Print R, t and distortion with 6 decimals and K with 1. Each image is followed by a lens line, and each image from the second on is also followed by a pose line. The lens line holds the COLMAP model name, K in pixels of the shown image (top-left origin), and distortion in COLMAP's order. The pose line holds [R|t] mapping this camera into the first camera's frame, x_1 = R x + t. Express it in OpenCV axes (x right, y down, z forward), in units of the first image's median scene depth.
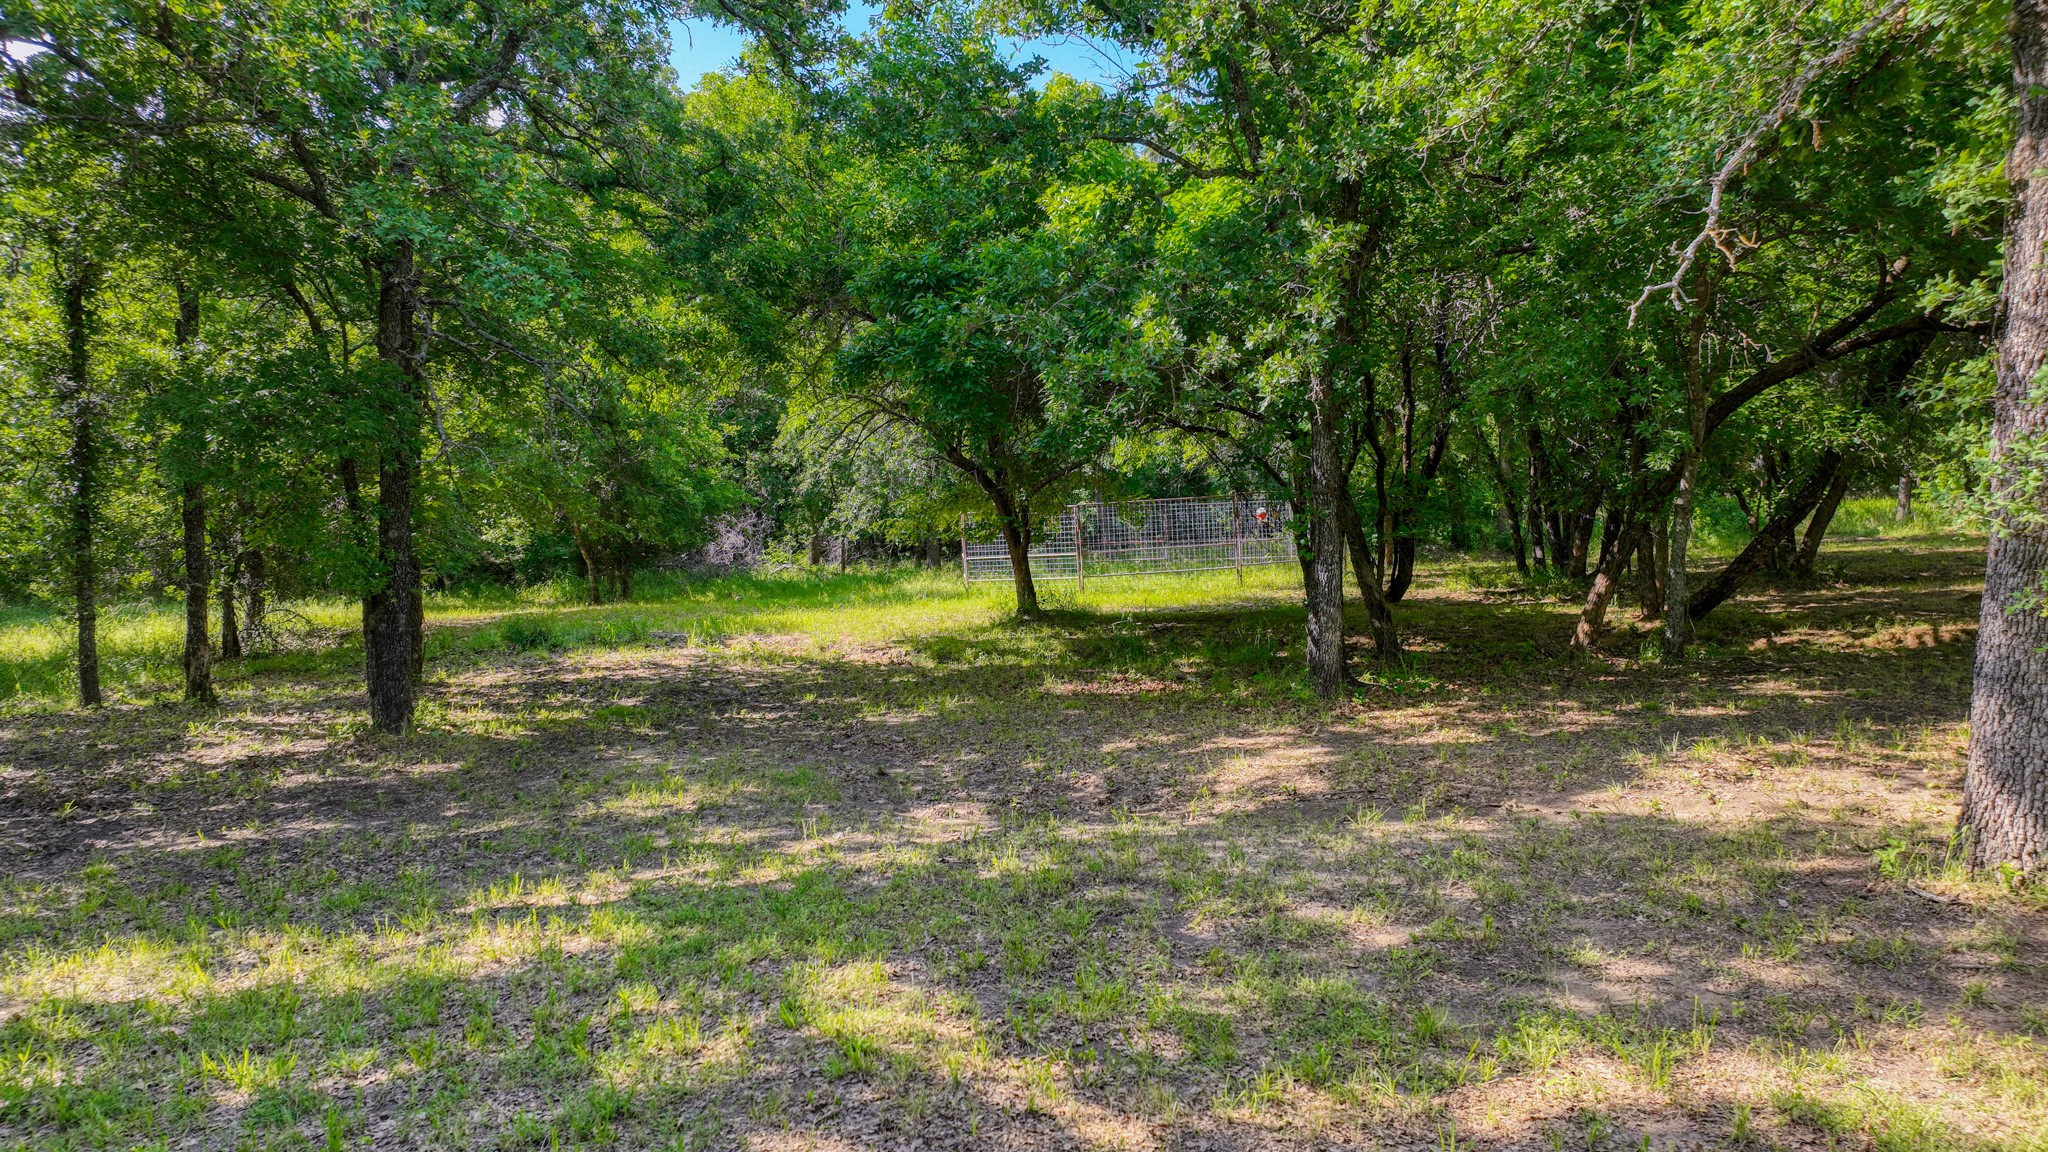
lens RADIAL K [[1462.7, 0, 1024.0], [0, 1462.7, 576.0], [0, 0, 1]] dist [0.000727, 0.036190]
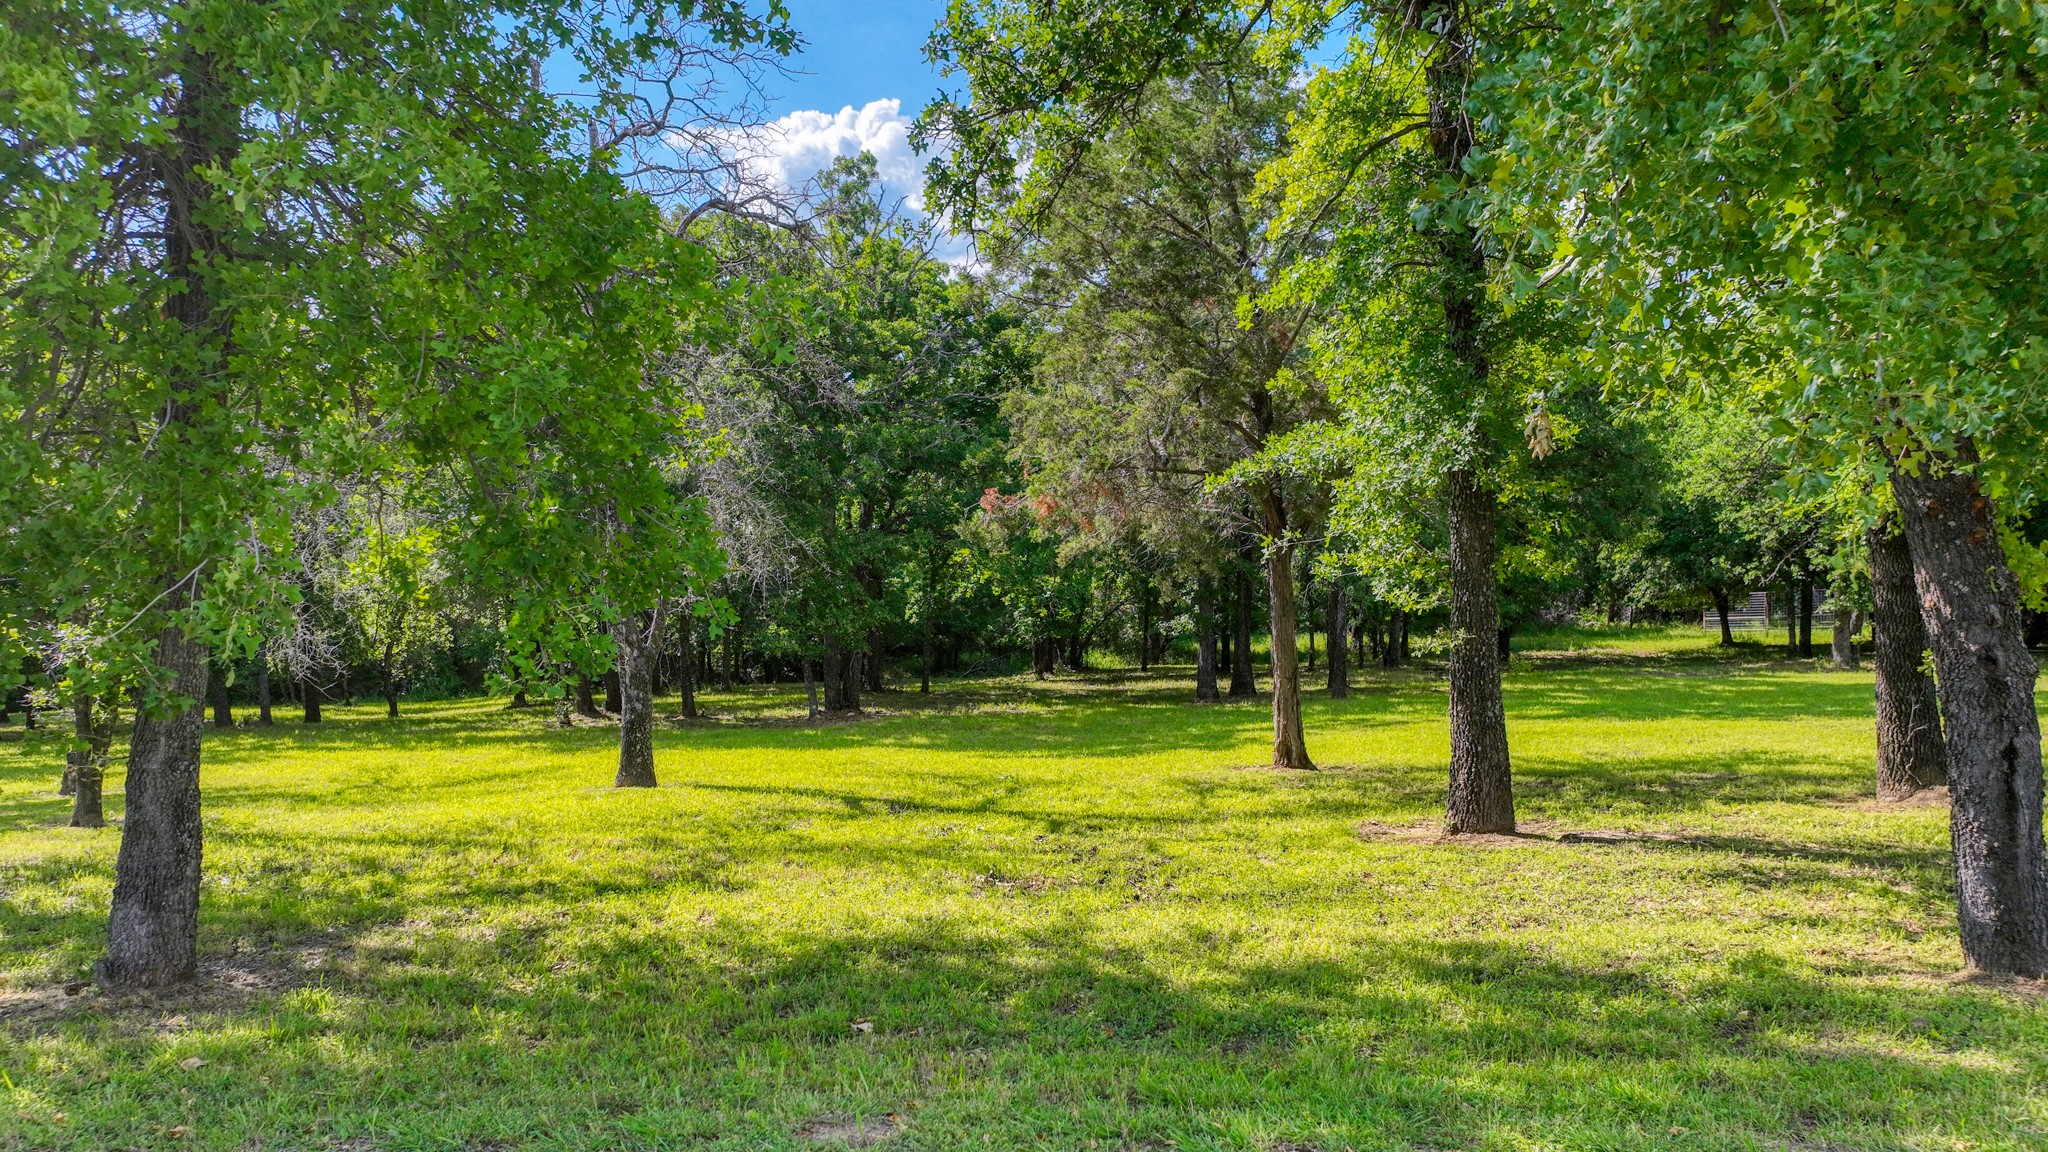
lens RADIAL K [[1462.7, 0, 1024.0], [0, 1462.7, 576.0], [0, 0, 1]] dist [0.000727, 0.036190]
pose [[0.874952, 0.021284, -0.483742, 0.106509], [-0.041077, 0.998695, -0.030355, 0.026002], [0.482465, 0.046429, 0.874684, -1.101501]]
